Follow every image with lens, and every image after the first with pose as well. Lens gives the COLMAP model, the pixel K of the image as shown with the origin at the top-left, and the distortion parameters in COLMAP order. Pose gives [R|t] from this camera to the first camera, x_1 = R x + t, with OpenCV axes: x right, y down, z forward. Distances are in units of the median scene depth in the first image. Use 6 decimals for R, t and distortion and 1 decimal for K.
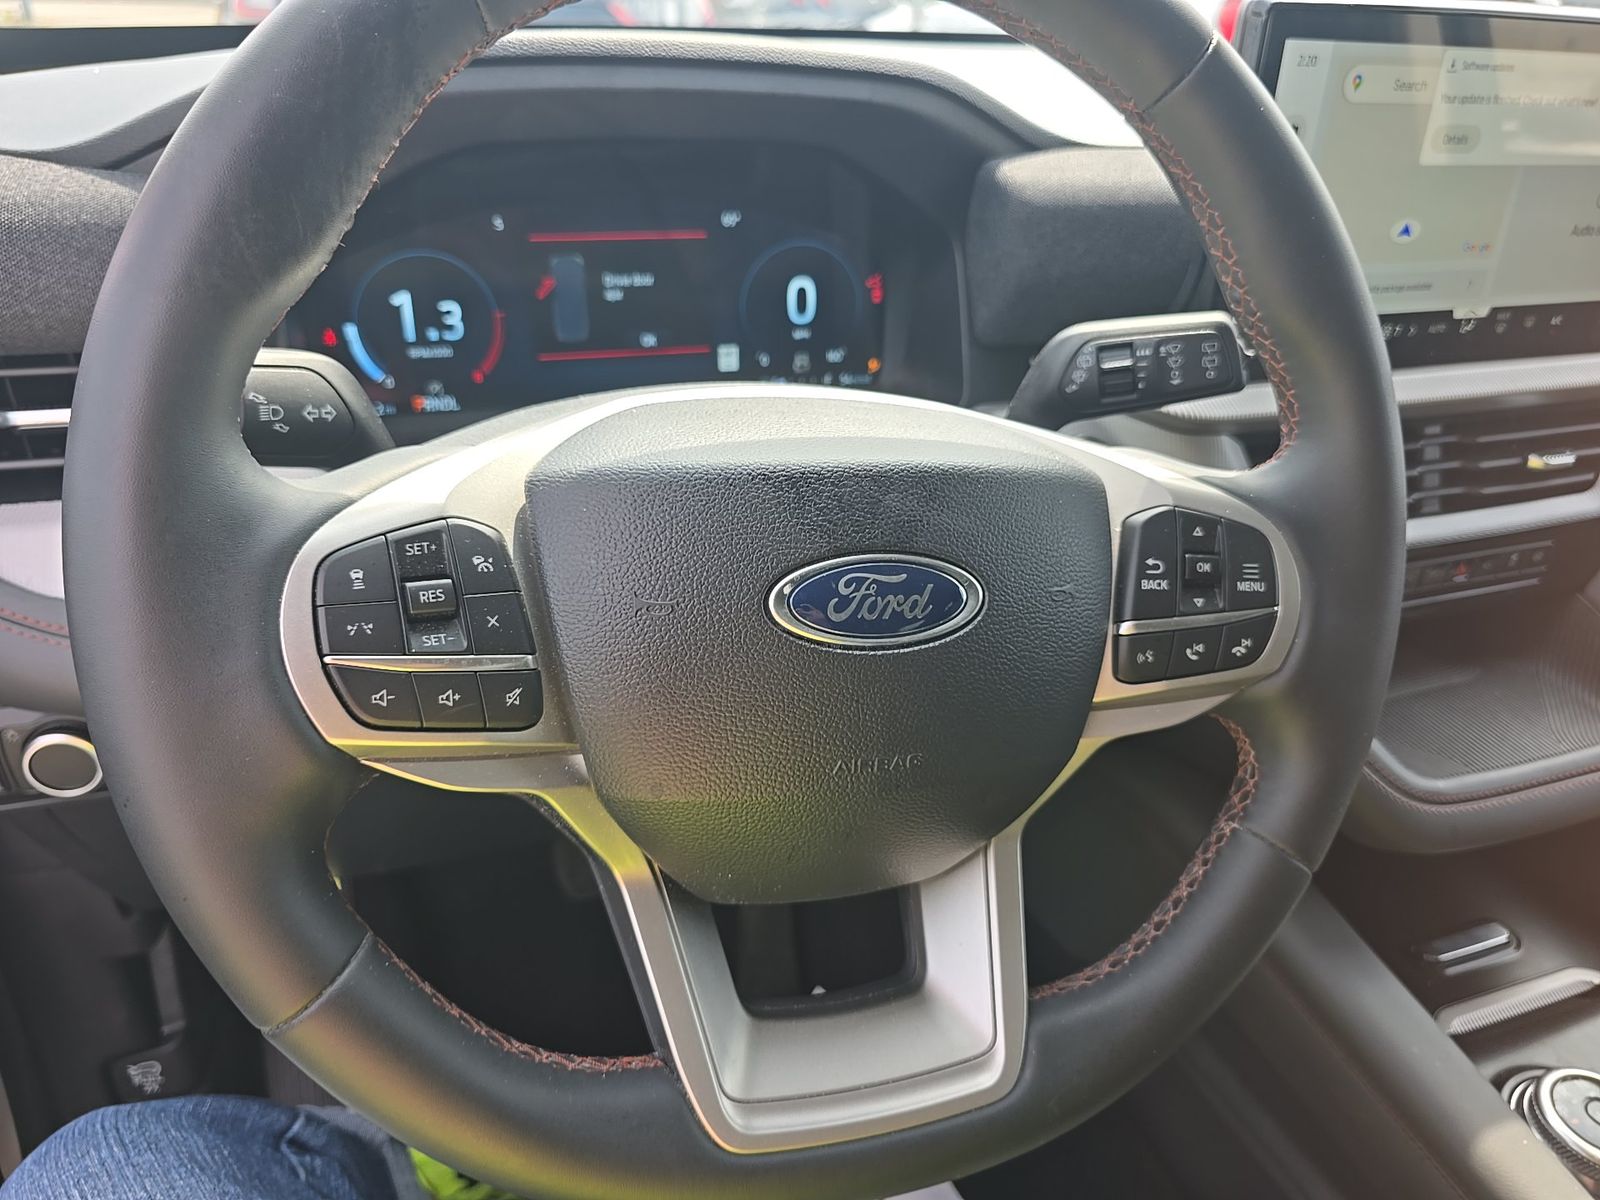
lens RADIAL K [[1118.7, 0, 803.6], [0, 1118.7, 593.5], [0, 0, 1]] dist [0.047355, -0.042841]
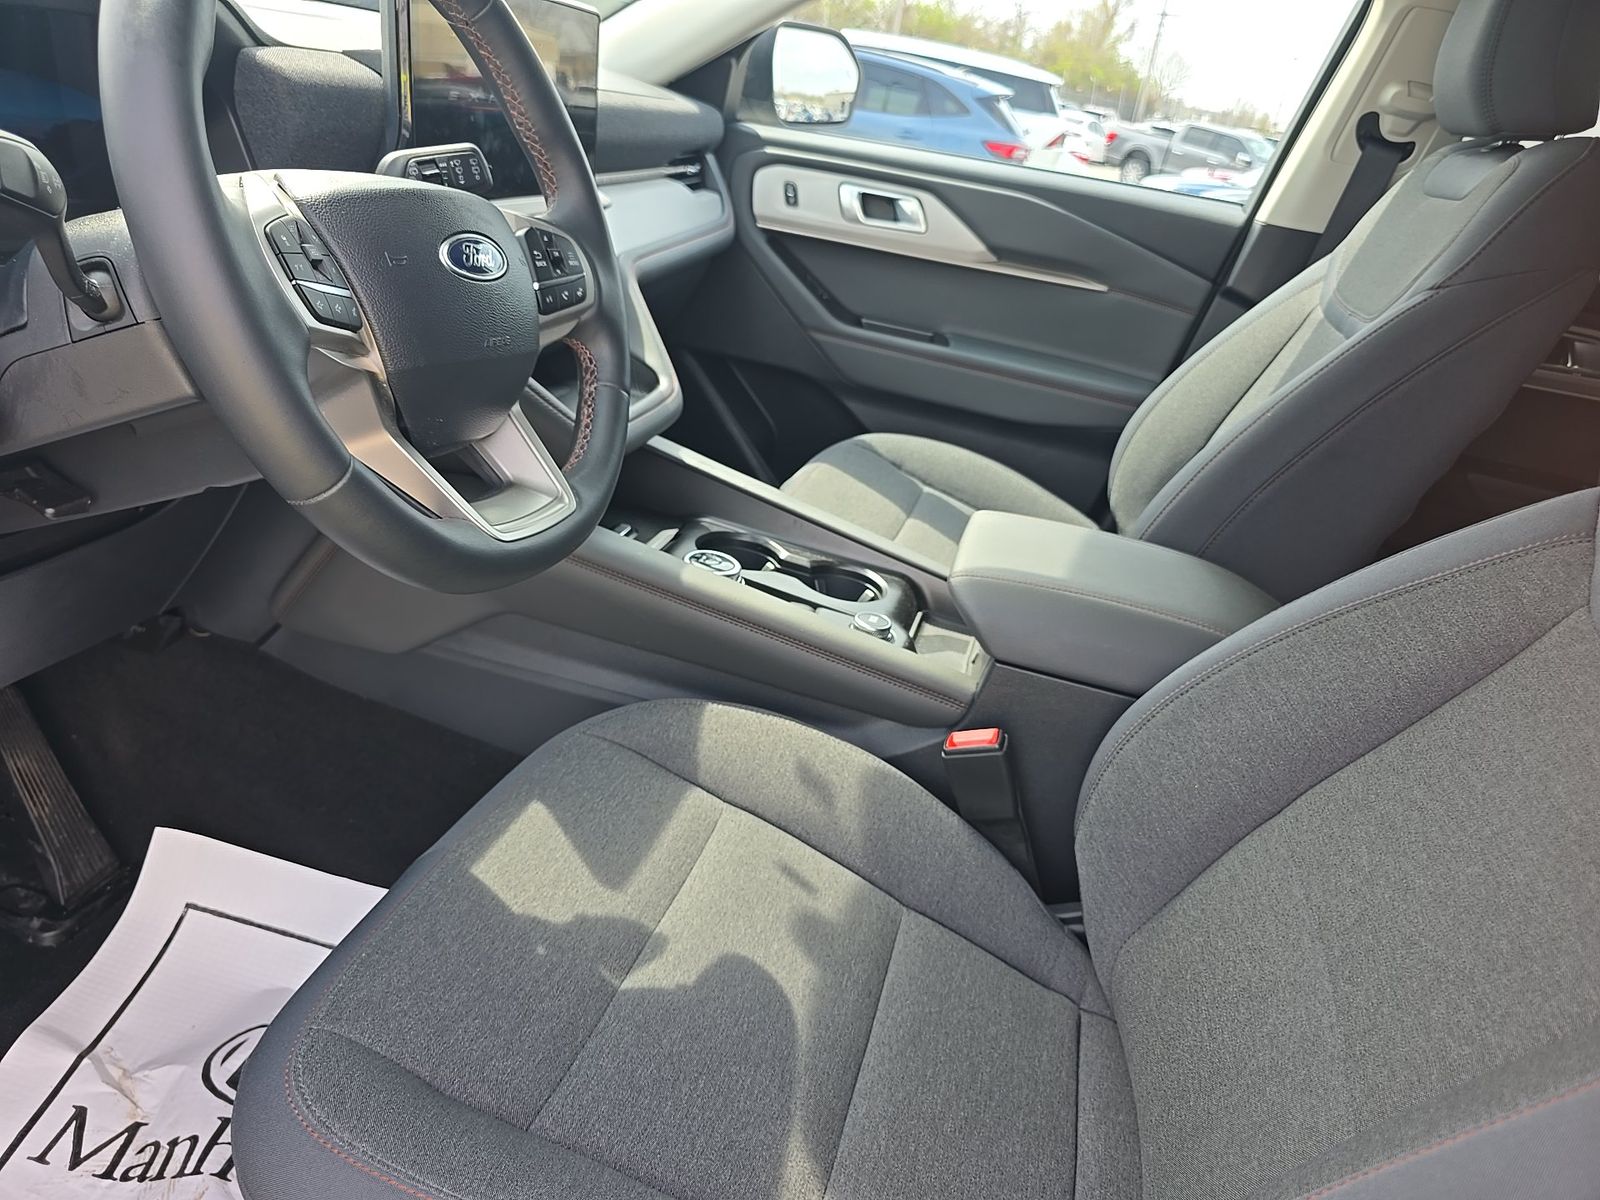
lens RADIAL K [[1118.7, 0, 798.3], [0, 1118.7, 602.4], [0, 0, 1]] dist [0.047355, -0.042841]
pose [[0.576054, -0.297377, 0.761399, -0.908085], [0.264135, 0.949224, 0.170898, 0.274711], [-0.773559, 0.102665, 0.625353, -0.451144]]
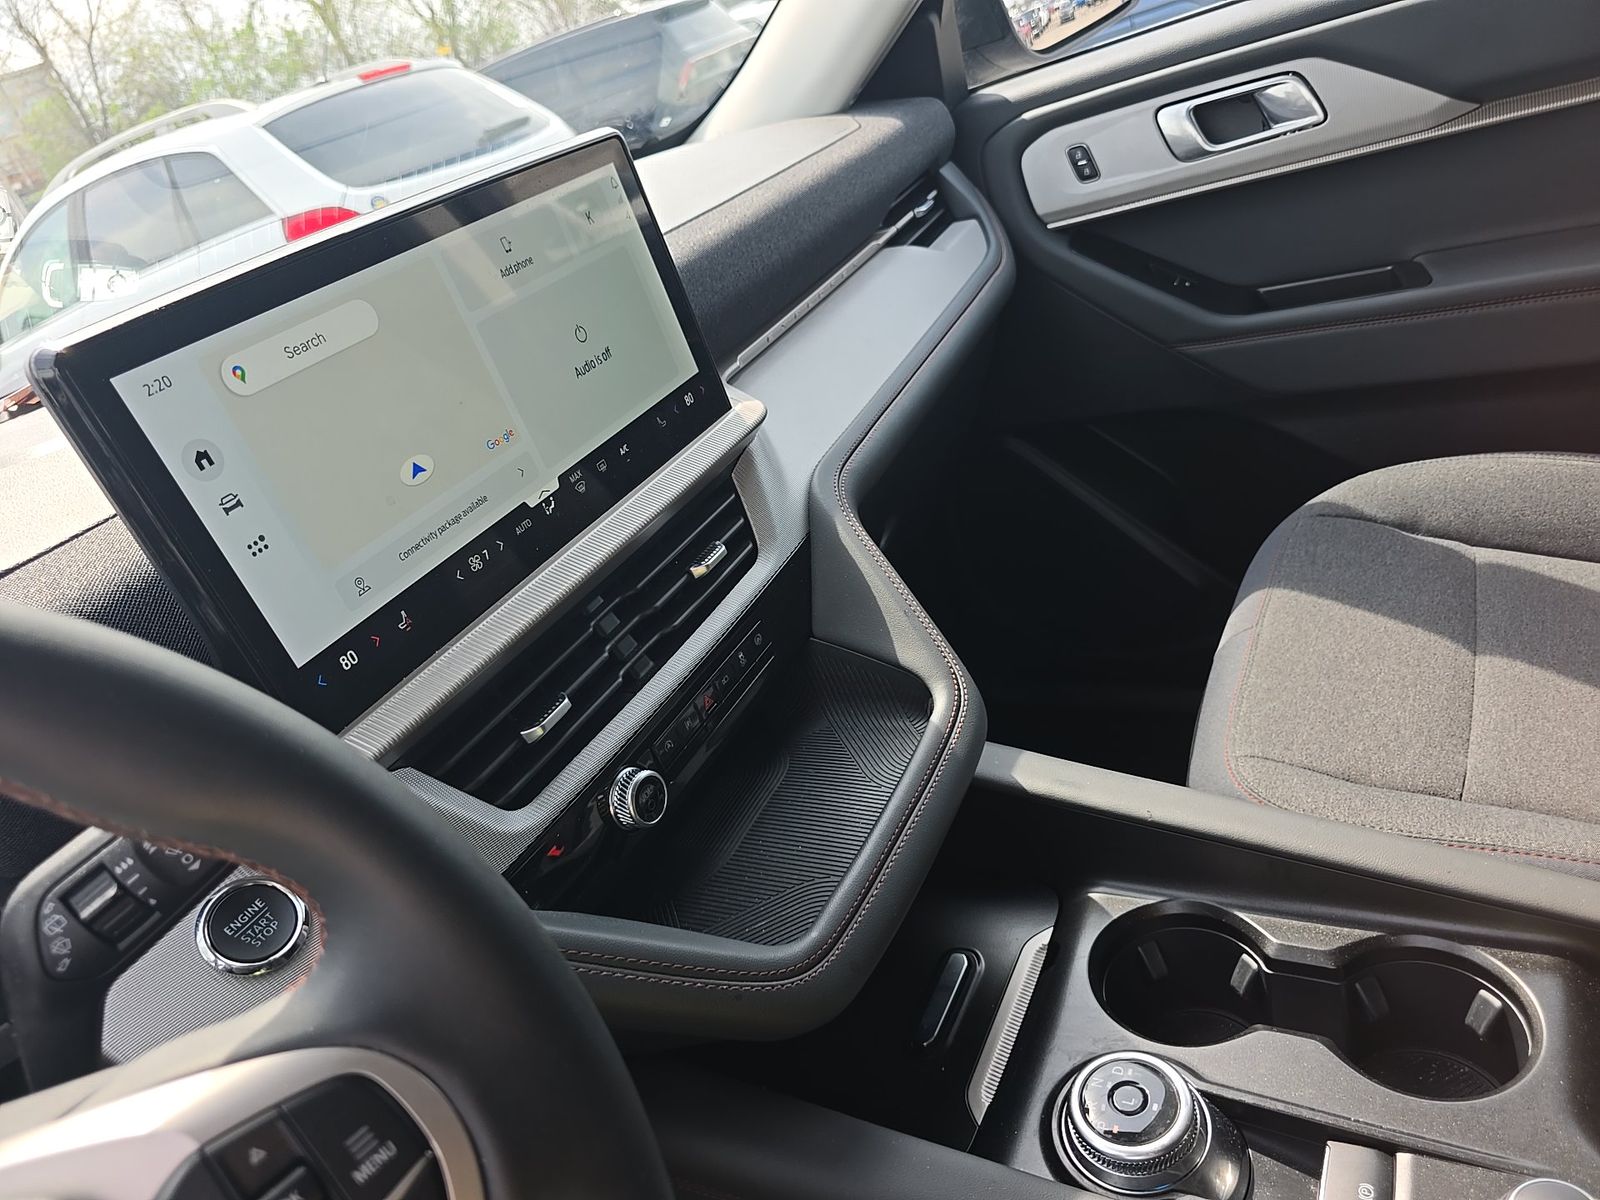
lens RADIAL K [[1118.7, 0, 796.3], [0, 1118.7, 601.0], [0, 0, 1]] dist [0.047355, -0.042841]
pose [[0.694515, -0.544675, 0.470083, 0.347428], [0.600947, 0.798420, 0.037255, -0.118899], [-0.395616, 0.256621, 0.881835, 0.165397]]
